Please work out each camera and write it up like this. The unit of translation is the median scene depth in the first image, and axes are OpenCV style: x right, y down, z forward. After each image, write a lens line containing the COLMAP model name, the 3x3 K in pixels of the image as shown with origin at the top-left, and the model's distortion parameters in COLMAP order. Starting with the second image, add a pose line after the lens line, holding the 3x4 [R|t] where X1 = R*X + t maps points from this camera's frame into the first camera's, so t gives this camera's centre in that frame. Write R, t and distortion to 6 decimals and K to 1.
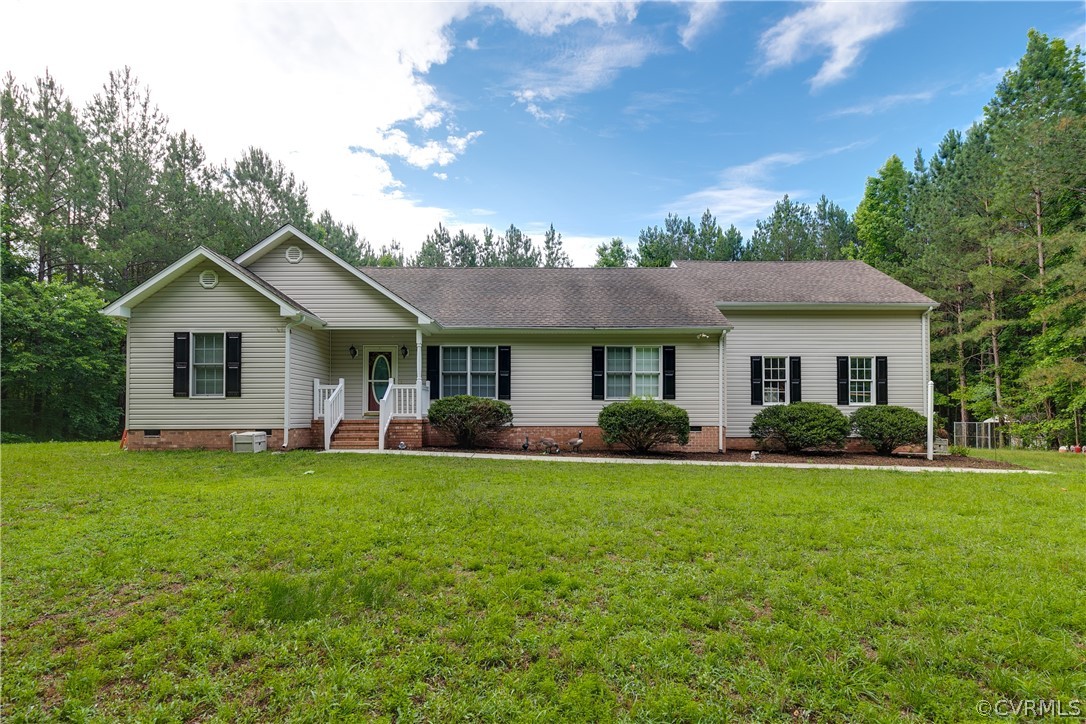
lens RADIAL K [[500.1, 0, 534.6], [0, 500.1, 389.7], [0, 0, 1]] dist [0.003915, -0.001220]
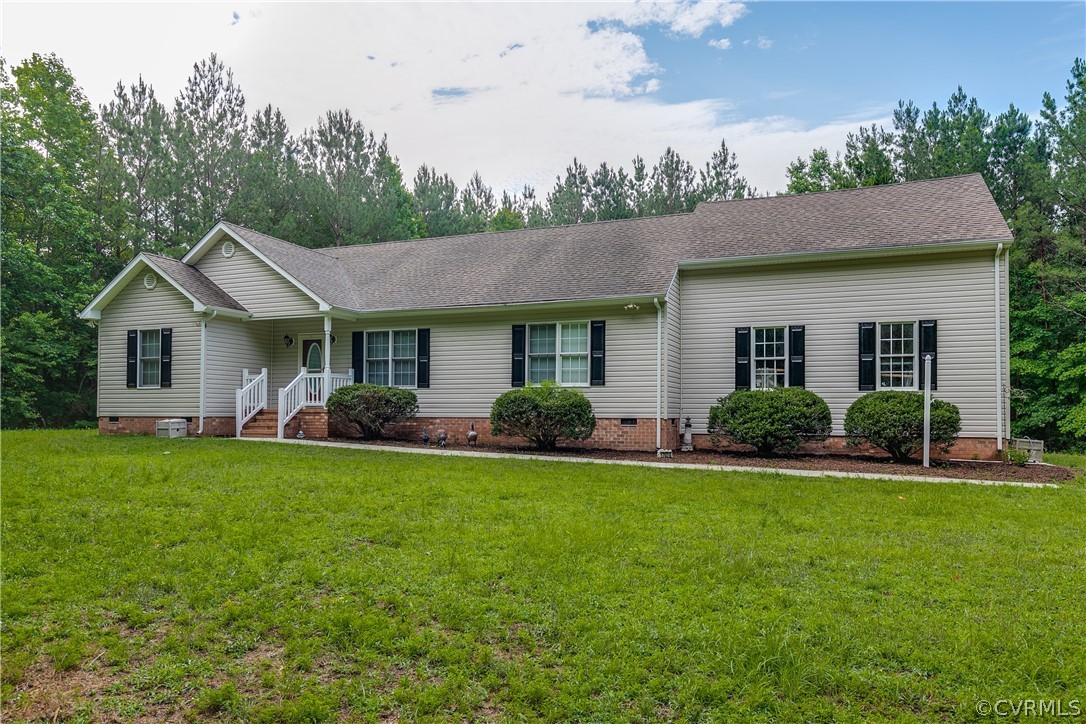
lens RADIAL K [[717.8, 0, 551.7], [0, 717.8, 367.8], [0, 0, 1]] dist [-0.009628, 0.004275]
pose [[0.931617, -0.019561, -0.362914, 0.625797], [0.015723, 0.999785, -0.013526, 0.005101], [0.363100, 0.006894, 0.931725, -0.126504]]
